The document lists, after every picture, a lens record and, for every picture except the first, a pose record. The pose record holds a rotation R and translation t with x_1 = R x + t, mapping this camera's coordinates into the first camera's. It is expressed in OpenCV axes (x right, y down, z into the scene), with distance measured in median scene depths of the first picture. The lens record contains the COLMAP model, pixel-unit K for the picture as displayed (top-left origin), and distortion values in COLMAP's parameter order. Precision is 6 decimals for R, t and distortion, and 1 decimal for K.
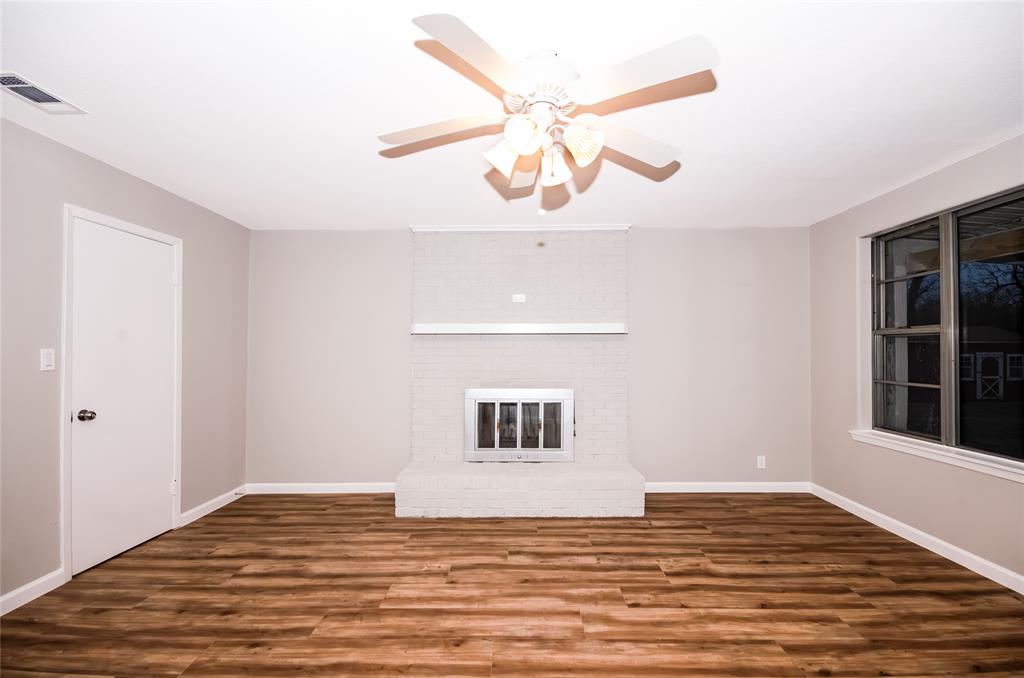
lens RADIAL K [[454.3, 0, 516.1], [0, 454.3, 346.5], [0, 0, 1]] dist [0.016215, -0.016512]
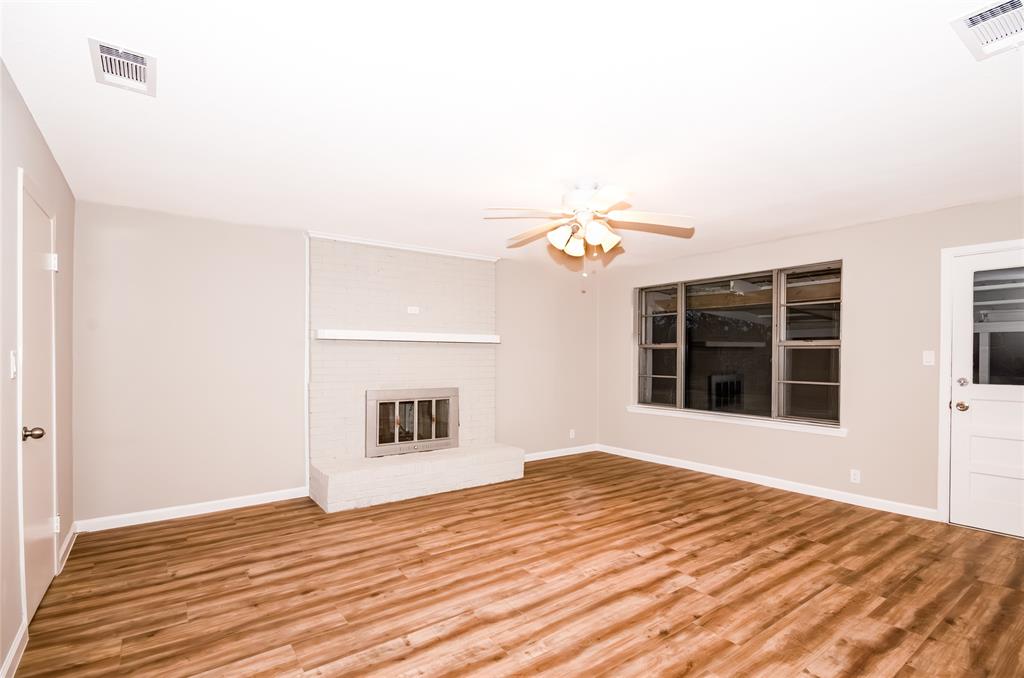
lens RADIAL K [[481.2, 0, 511.4], [0, 481.2, 359.3], [0, 0, 1]] dist [-0.001313, -0.000108]
pose [[0.811748, 0.001818, 0.584005, -0.656509], [-0.010955, 0.999867, 0.012115, 0.000571], [-0.583905, -0.016233, 0.811659, -0.163579]]
